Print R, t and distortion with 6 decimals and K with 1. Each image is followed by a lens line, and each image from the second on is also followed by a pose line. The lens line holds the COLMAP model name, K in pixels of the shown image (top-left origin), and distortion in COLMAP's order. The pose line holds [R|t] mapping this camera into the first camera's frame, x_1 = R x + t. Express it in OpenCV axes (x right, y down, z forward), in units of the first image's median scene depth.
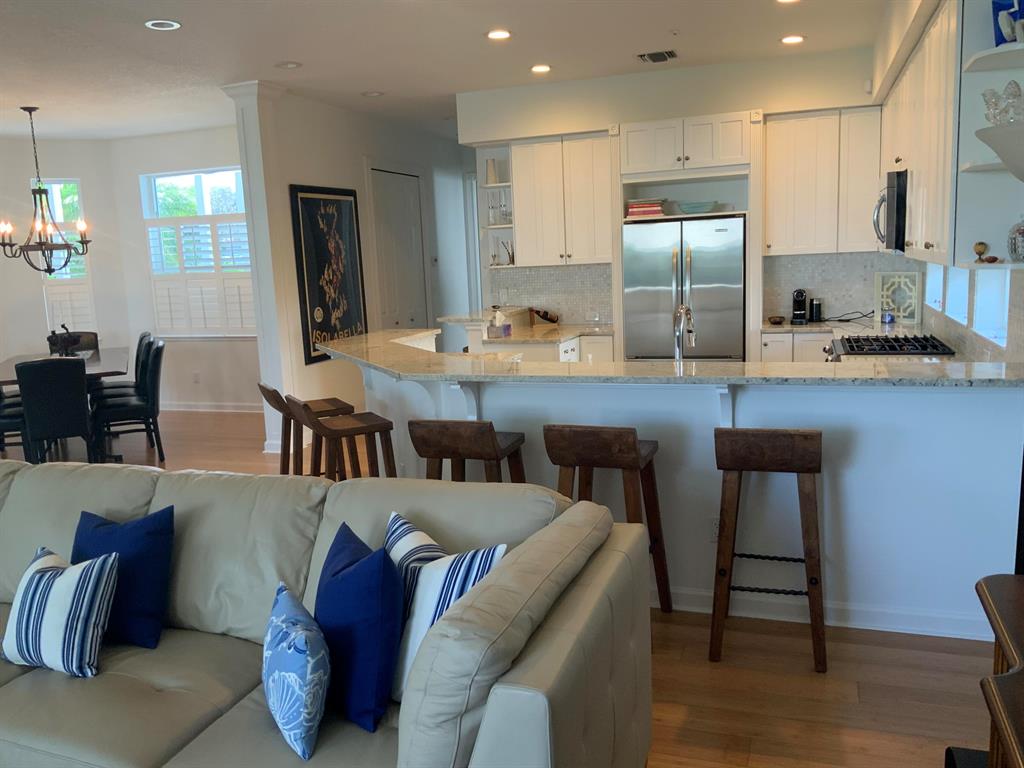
lens RADIAL K [[852.7, 0, 511.9], [0, 852.7, 389.3], [0, 0, 1]] dist [0.089322, -0.148680]
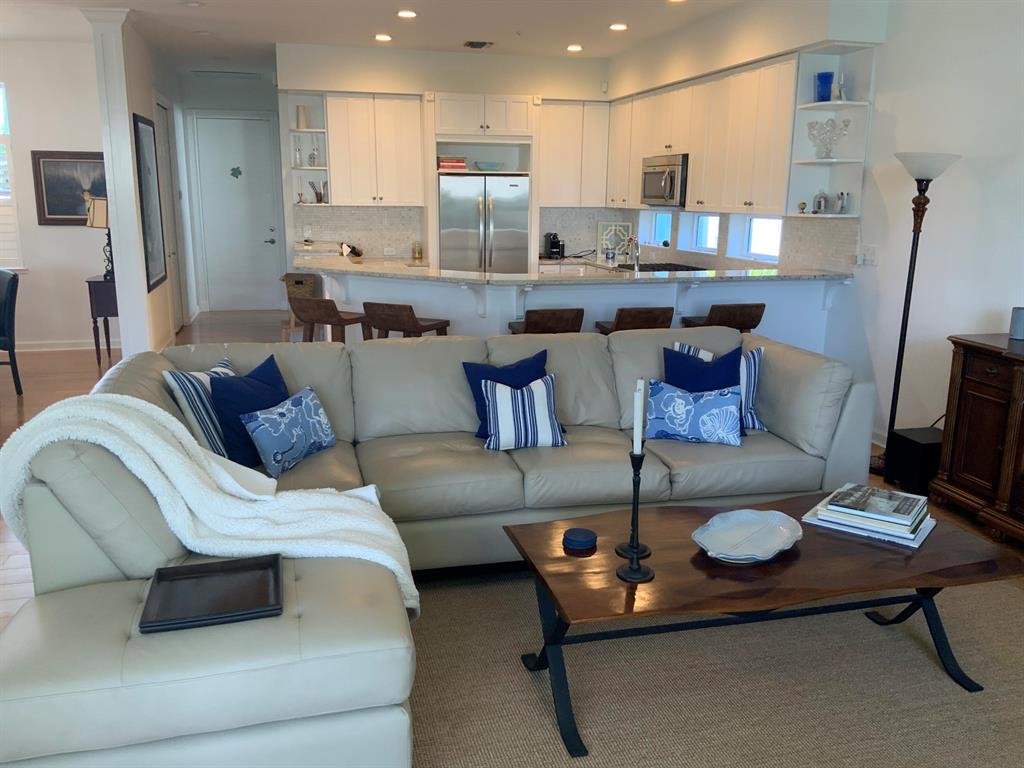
lens RADIAL K [[852.7, 0, 519.9], [0, 852.7, 383.6], [0, 0, 1]] dist [0.089322, -0.148680]
pose [[0.835133, -0.069505, 0.545639, -0.488812], [0.042990, 0.997198, 0.061227, 0.037845], [-0.548365, -0.027676, 0.835781, -0.109182]]
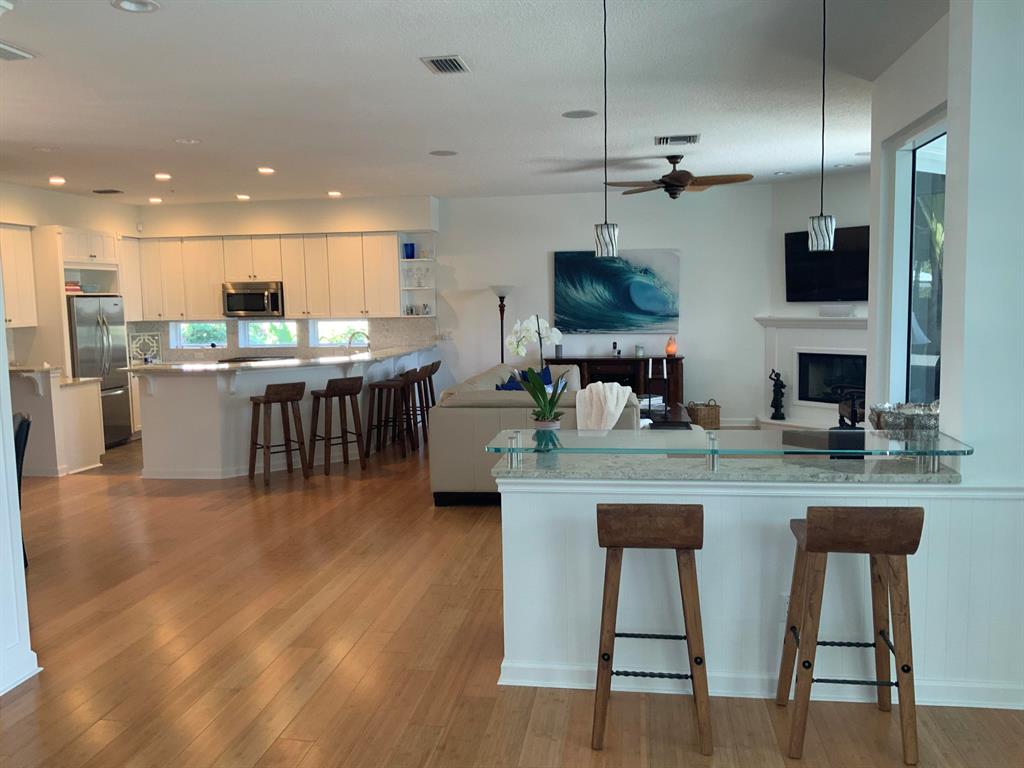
lens RADIAL K [[852.7, 0, 501.0], [0, 852.7, 387.9], [0, 0, 1]] dist [0.089322, -0.148680]
pose [[-0.159771, -0.052017, 0.985783, -1.421929], [0.185507, 0.979237, 0.081737, -0.036308], [-0.969567, 0.195929, -0.146804, 0.587314]]
